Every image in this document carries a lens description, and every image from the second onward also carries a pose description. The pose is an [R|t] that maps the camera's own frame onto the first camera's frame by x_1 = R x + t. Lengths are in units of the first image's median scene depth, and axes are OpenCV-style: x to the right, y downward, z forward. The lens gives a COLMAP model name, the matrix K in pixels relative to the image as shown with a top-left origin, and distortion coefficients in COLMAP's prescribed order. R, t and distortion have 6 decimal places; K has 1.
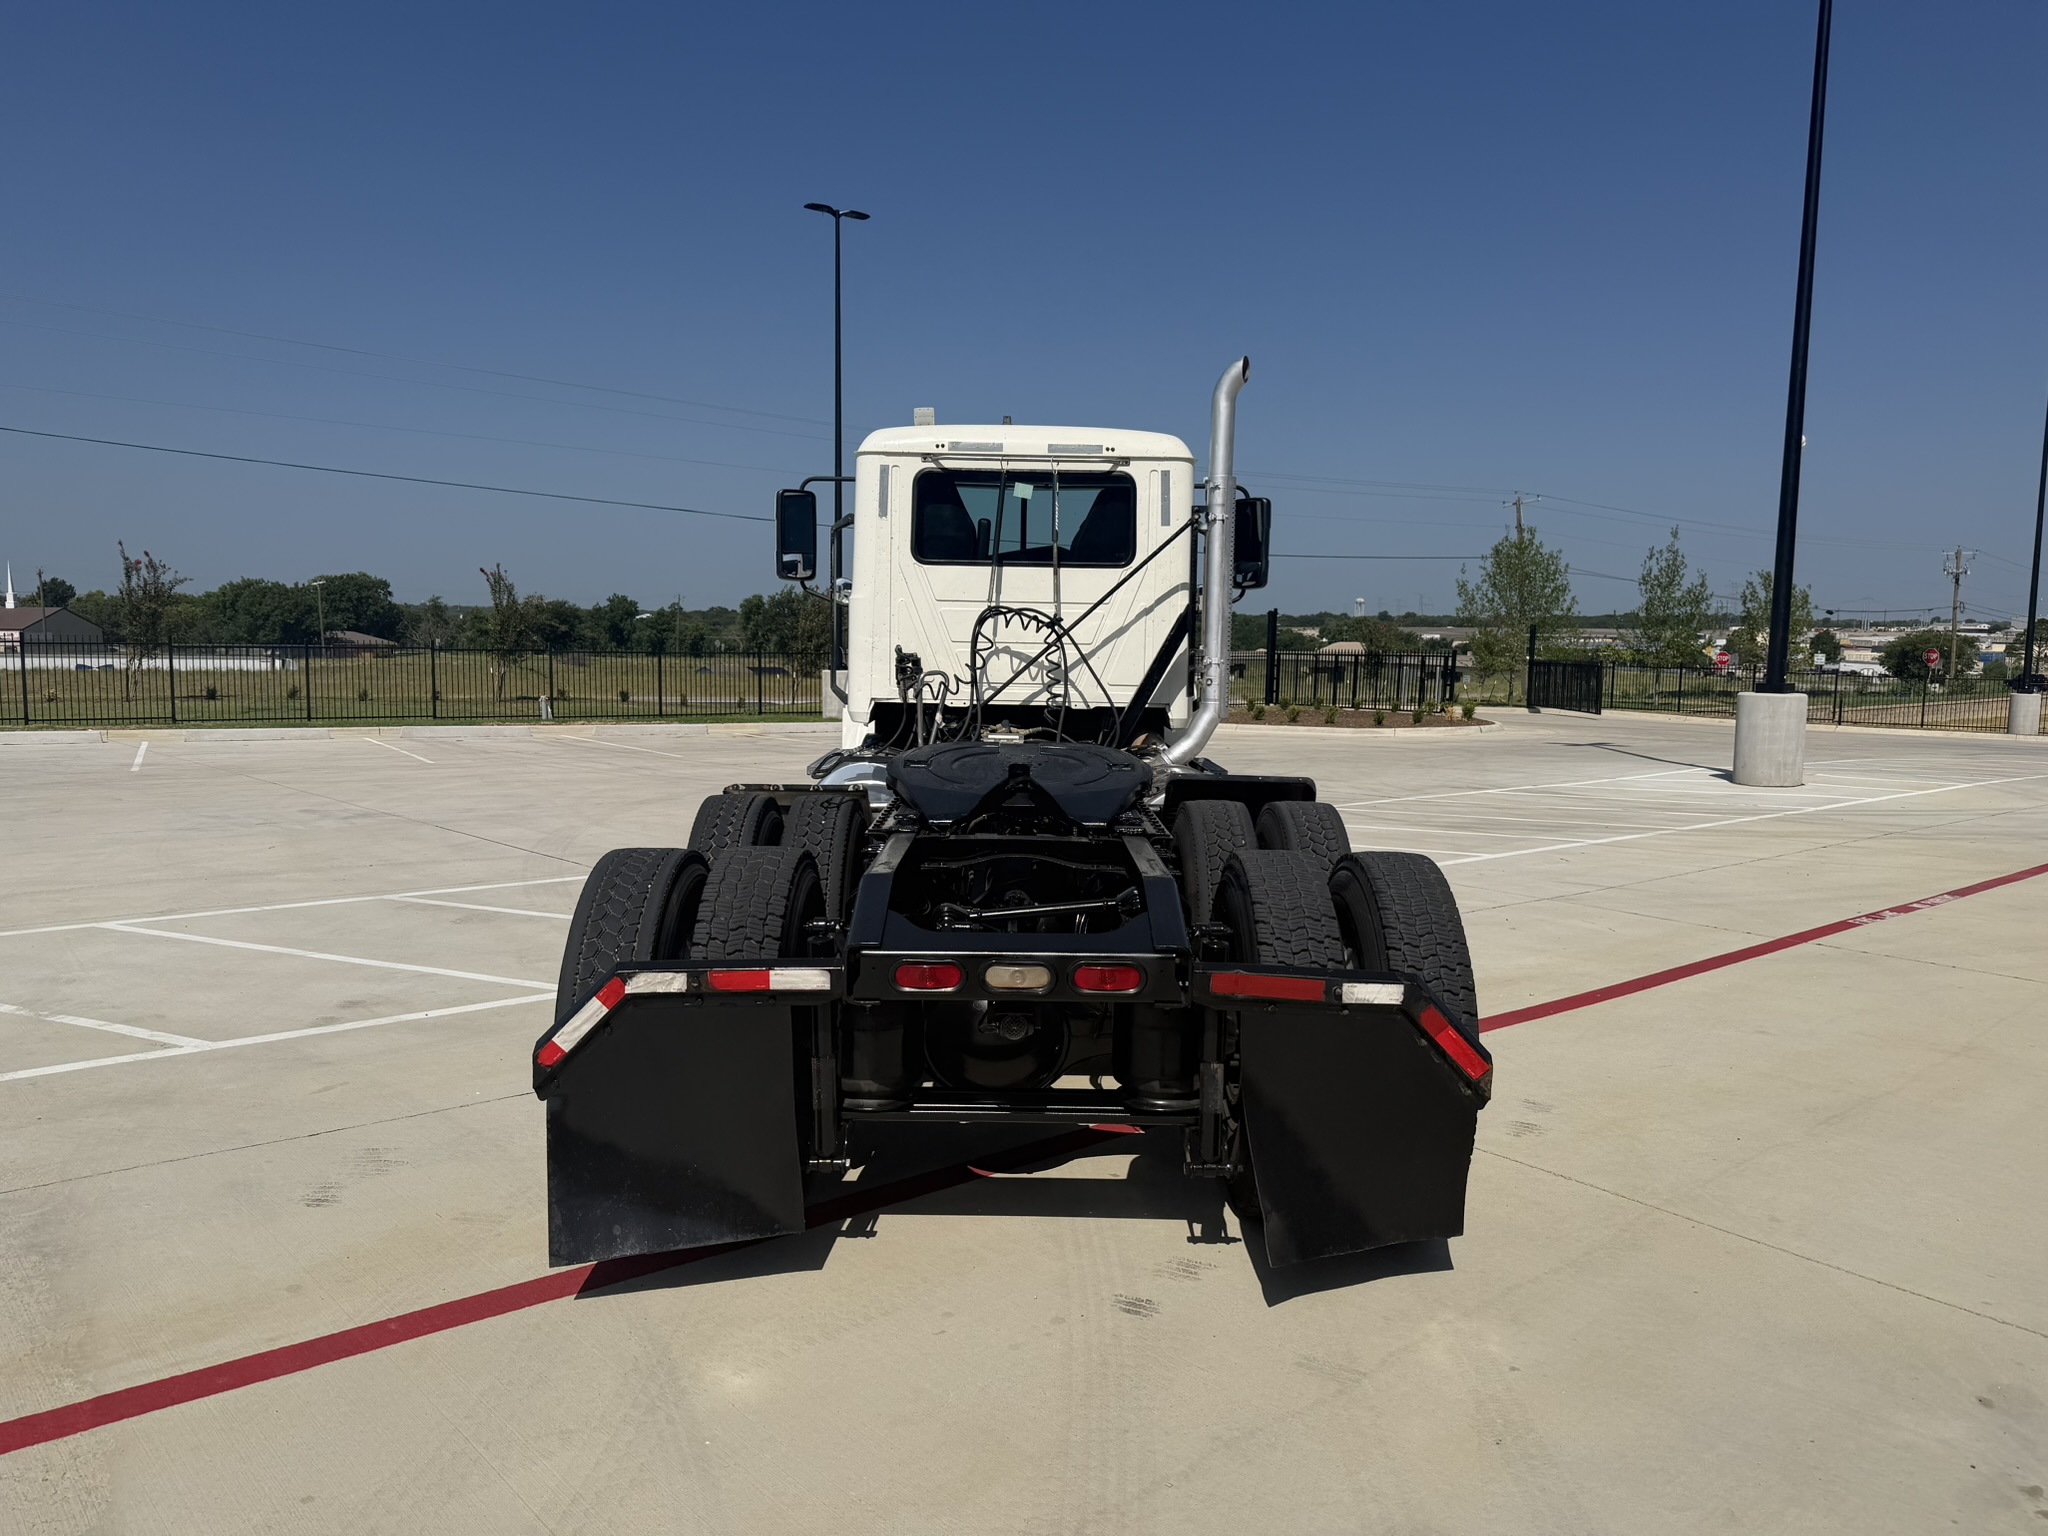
lens RADIAL K [[1406.3, 0, 1024.0], [0, 1406.3, 768.0], [0, 0, 1]] dist [0.070007, -0.085908]
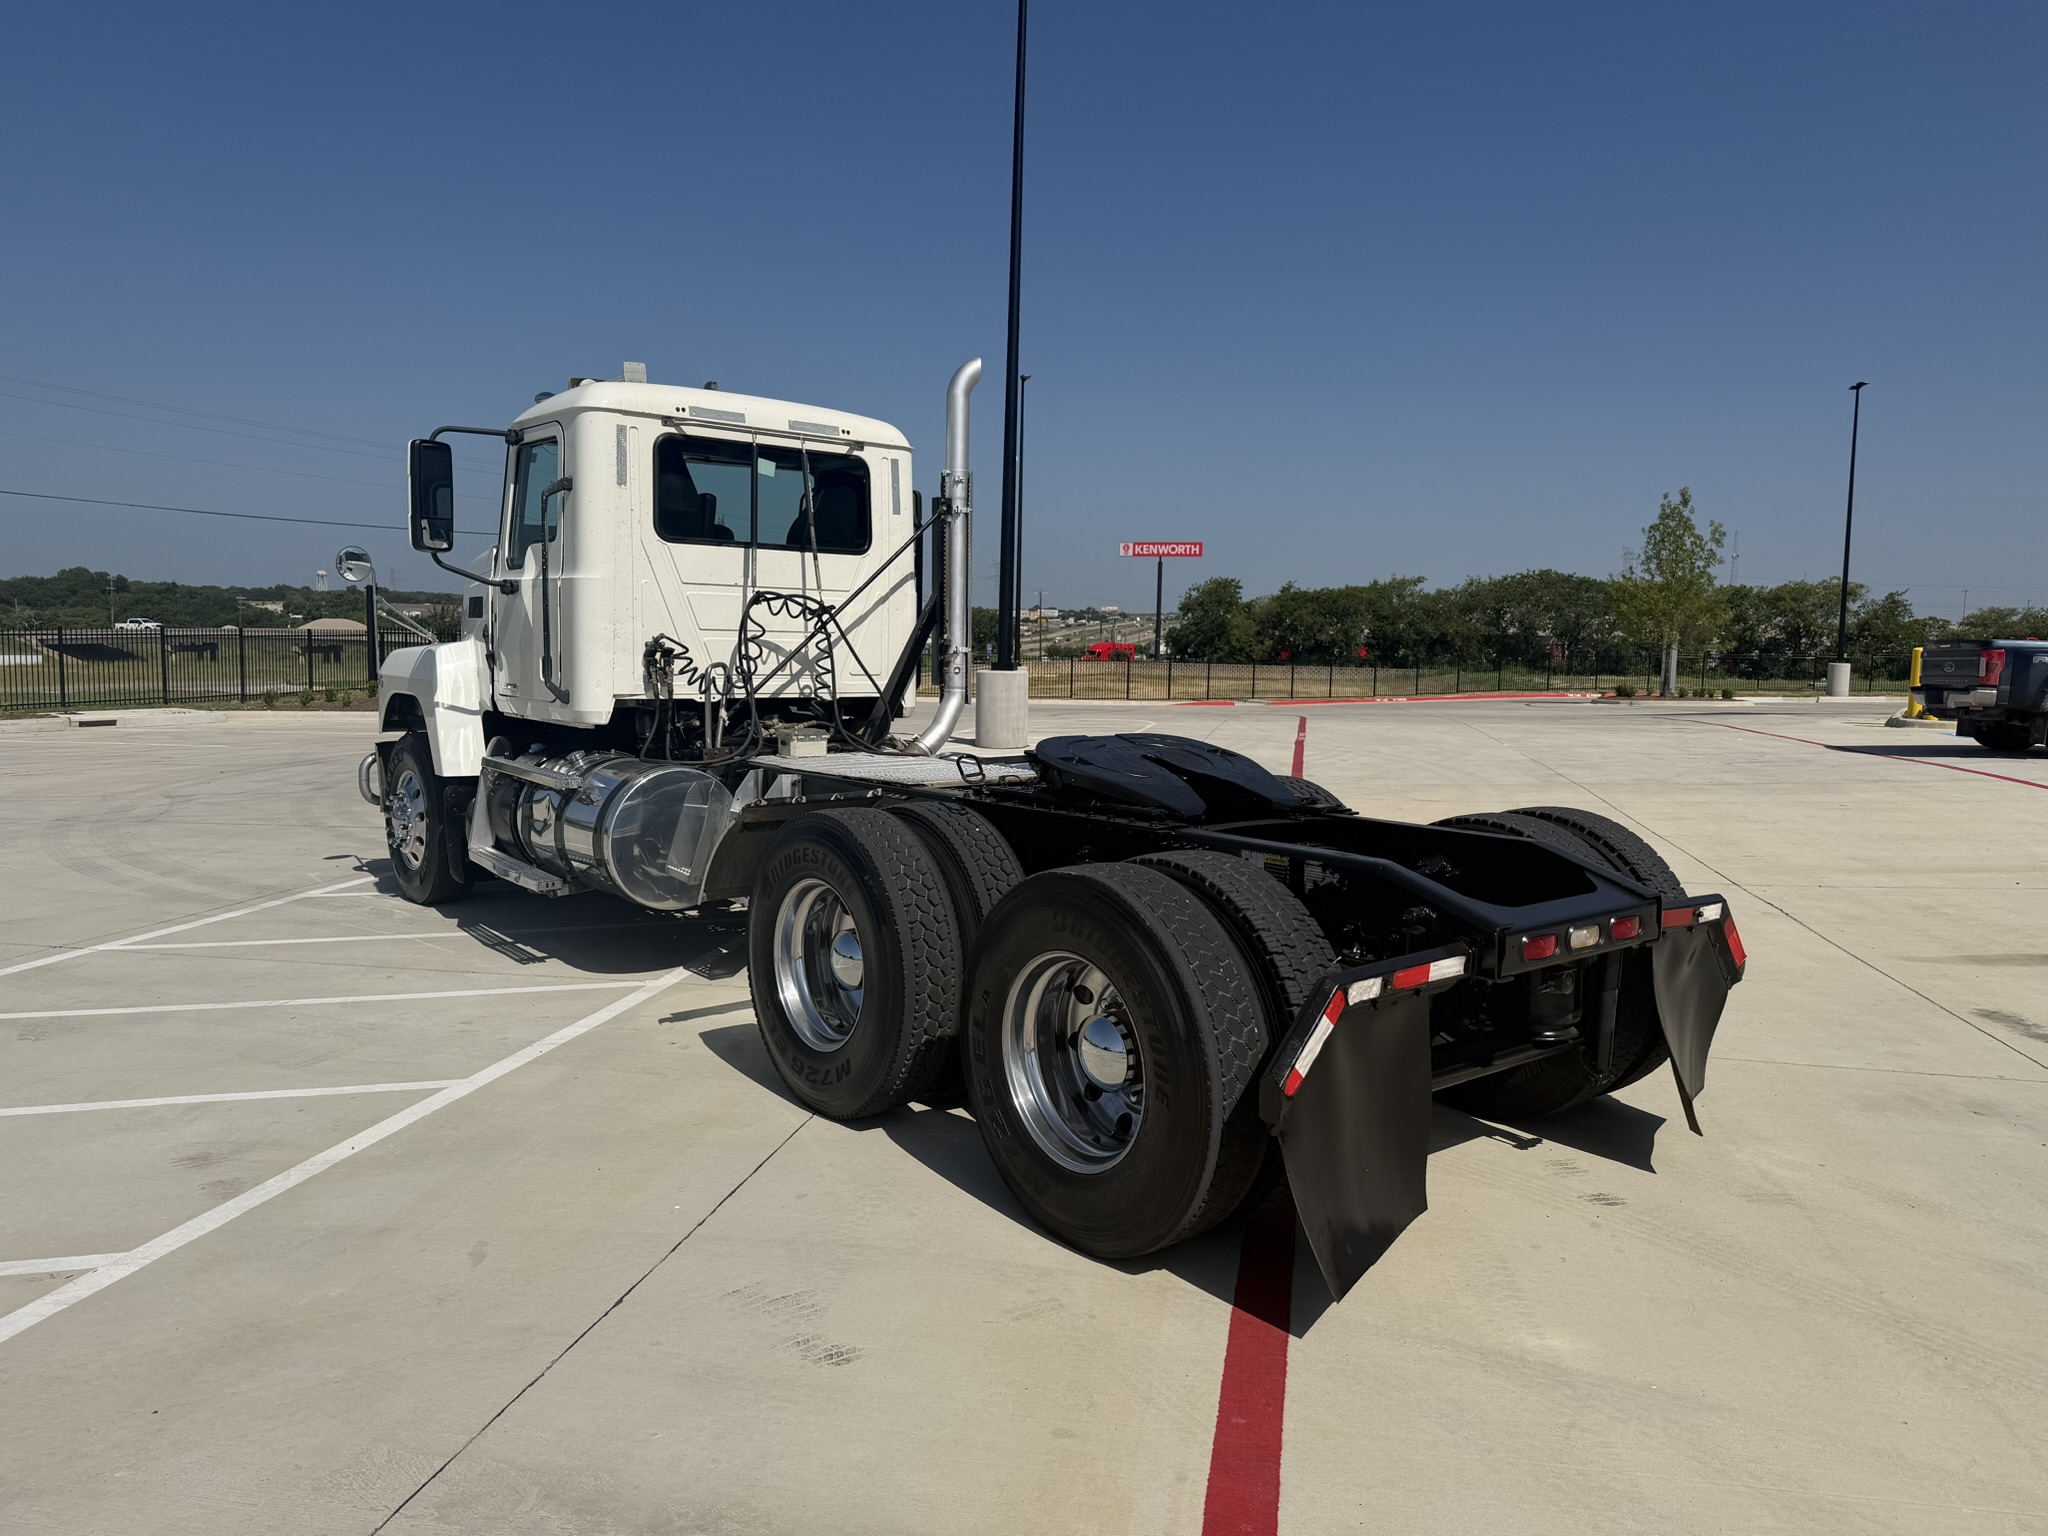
lens RADIAL K [[1396.3, 0, 1039.1], [0, 1396.3, 760.4], [0, 0, 1]] dist [0.072648, -0.088322]
pose [[0.775150, -0.056278, 0.629266, -0.456420], [0.049705, 0.998370, 0.028060, -0.020452], [-0.629819, 0.009527, 0.776684, 0.168171]]
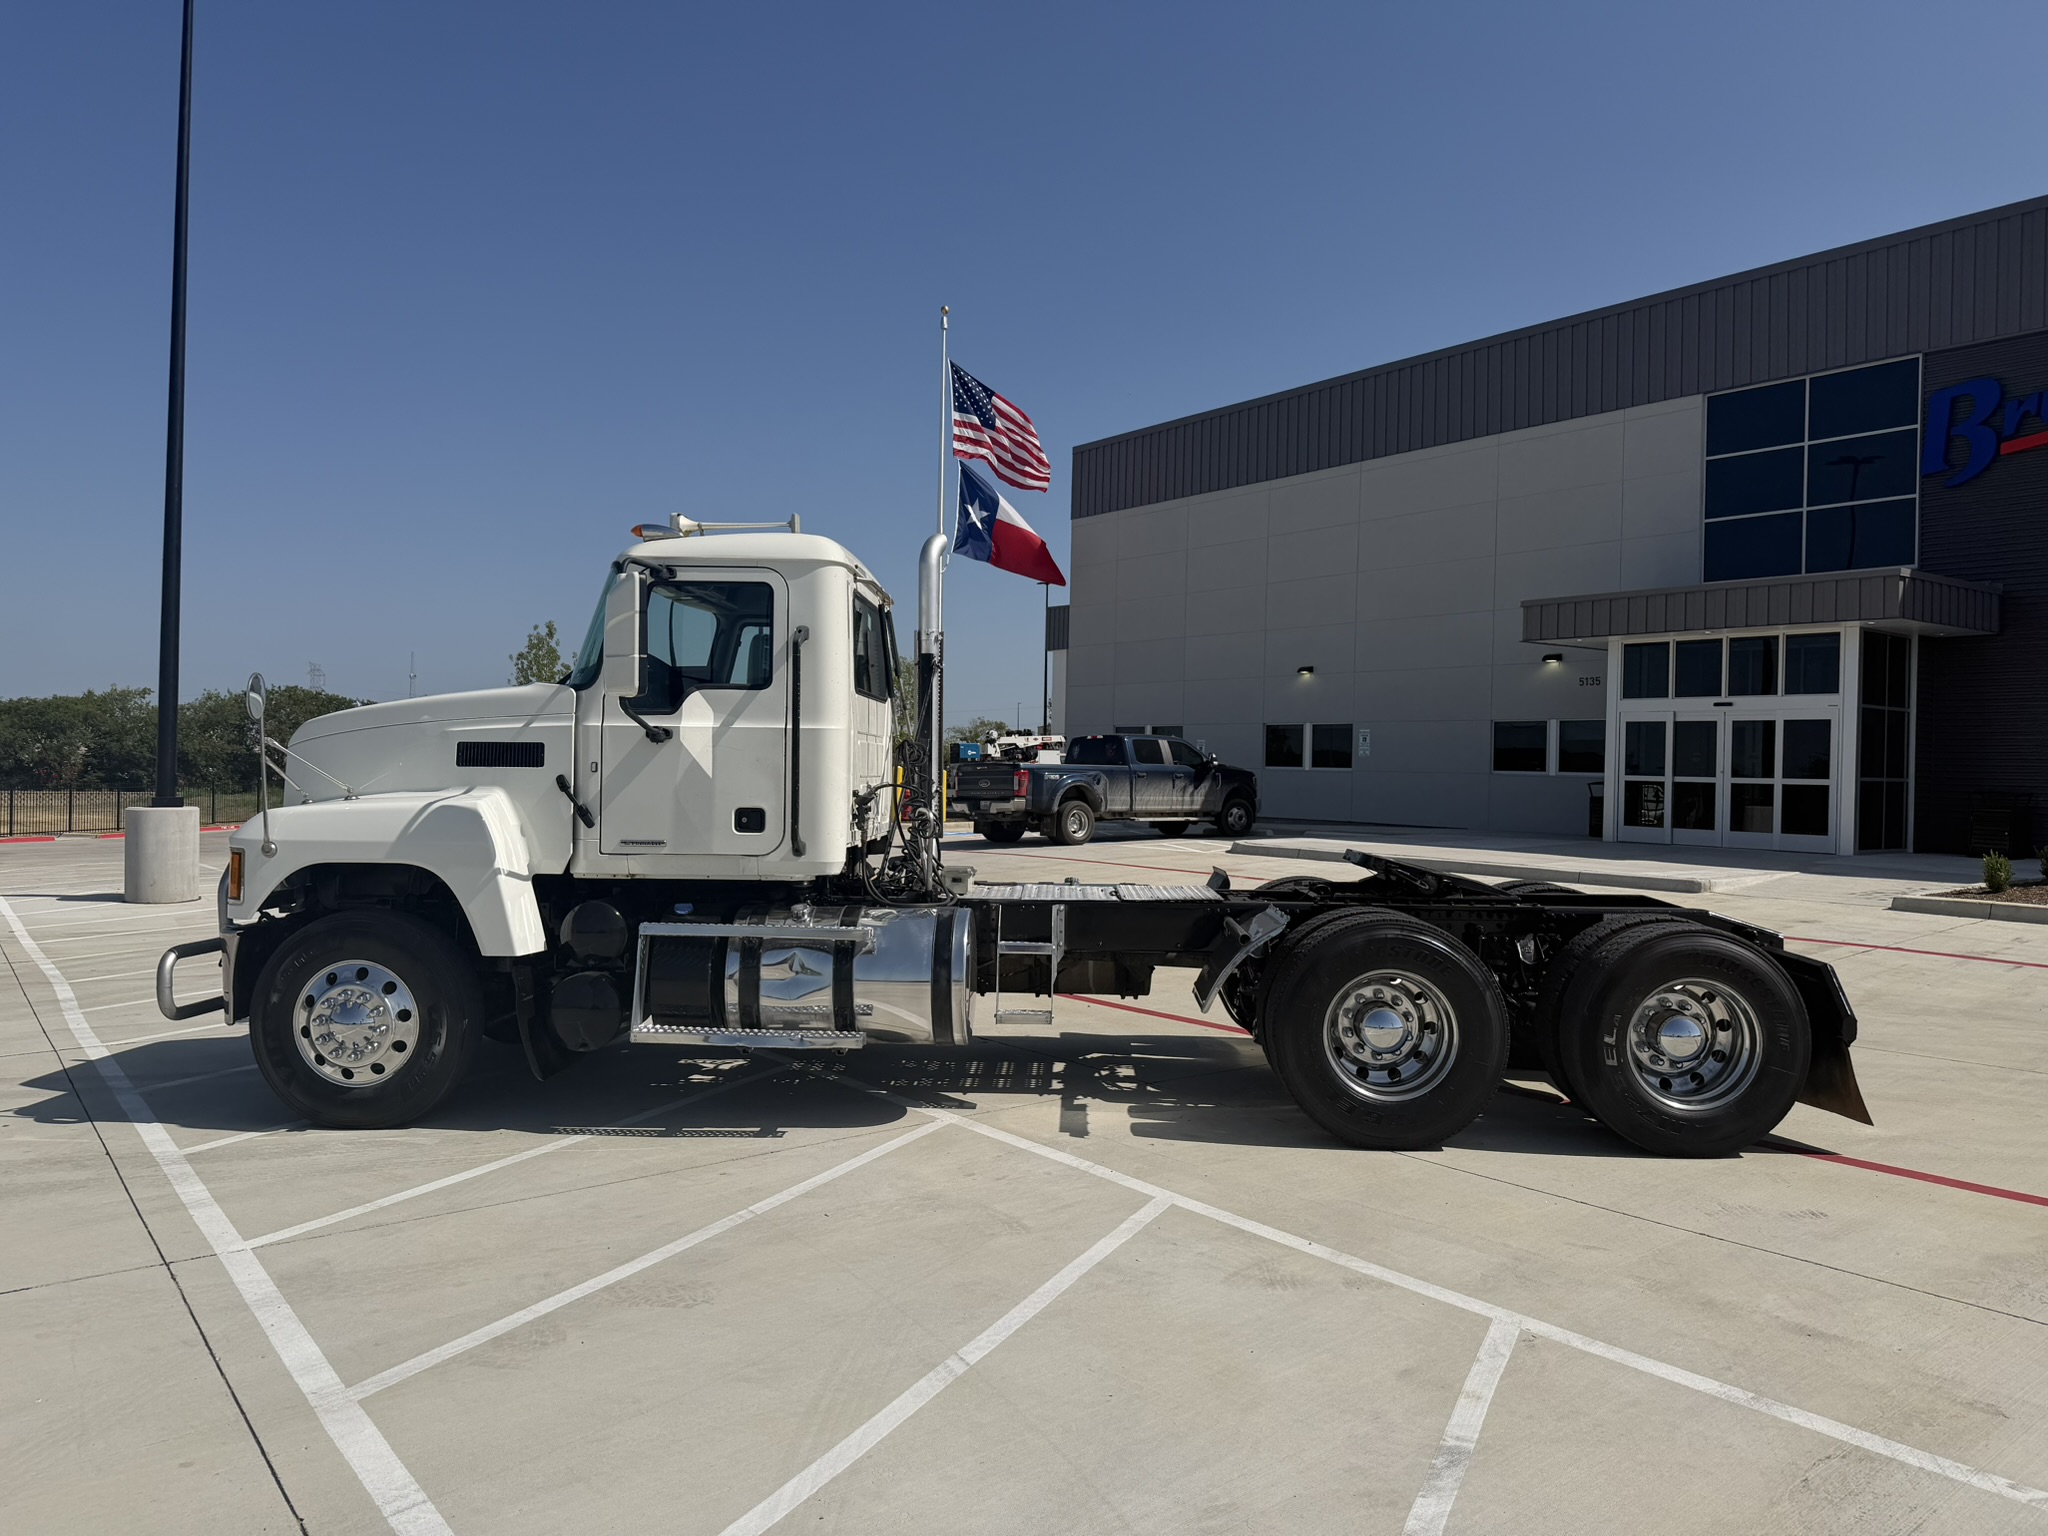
lens RADIAL K [[1375.2, 0, 1011.8], [0, 1375.2, 804.1], [0, 0, 1]] dist [0.068988, -0.075914]
pose [[0.058872, -0.039149, 0.997498, -0.946883], [0.081919, 0.996050, 0.034258, -0.094784], [-0.994899, 0.079697, 0.061847, 0.849655]]
